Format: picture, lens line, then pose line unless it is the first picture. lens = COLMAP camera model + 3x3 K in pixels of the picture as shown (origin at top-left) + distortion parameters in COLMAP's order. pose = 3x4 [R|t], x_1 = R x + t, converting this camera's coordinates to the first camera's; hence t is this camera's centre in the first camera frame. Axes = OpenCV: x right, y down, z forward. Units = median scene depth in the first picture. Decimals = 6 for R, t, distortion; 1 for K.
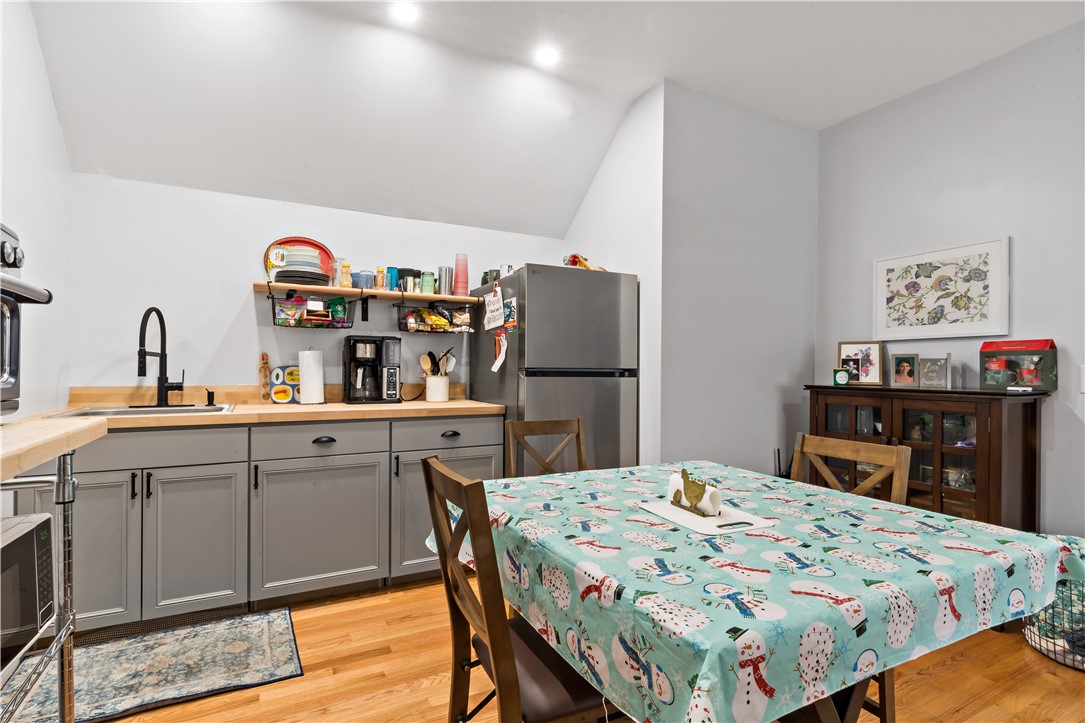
lens RADIAL K [[552.2, 0, 544.7], [0, 552.2, 367.7], [0, 0, 1]] dist [0.003547, 0.003428]
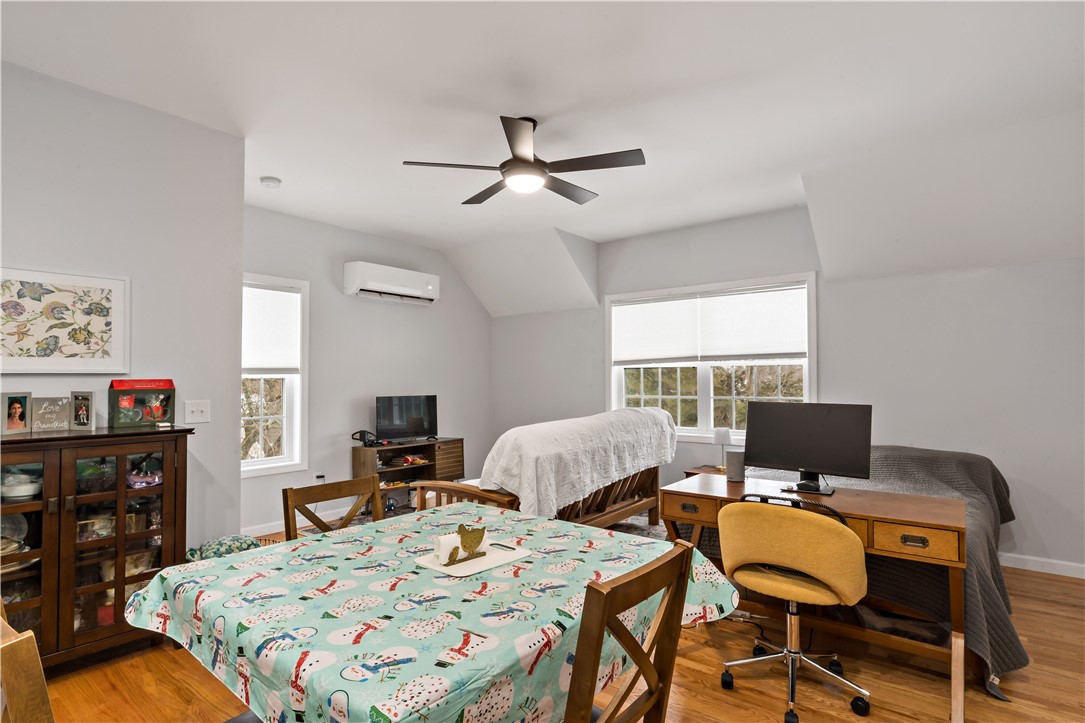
lens RADIAL K [[574.5, 0, 540.8], [0, 574.5, 361.2], [0, 0, 1]] dist [-0.005767, 0.003377]
pose [[-0.428282, 0.019633, 0.903432, -0.451197], [-0.002470, 0.999735, -0.022896, -0.057828], [-0.903642, -0.012038, -0.428120, 0.742359]]
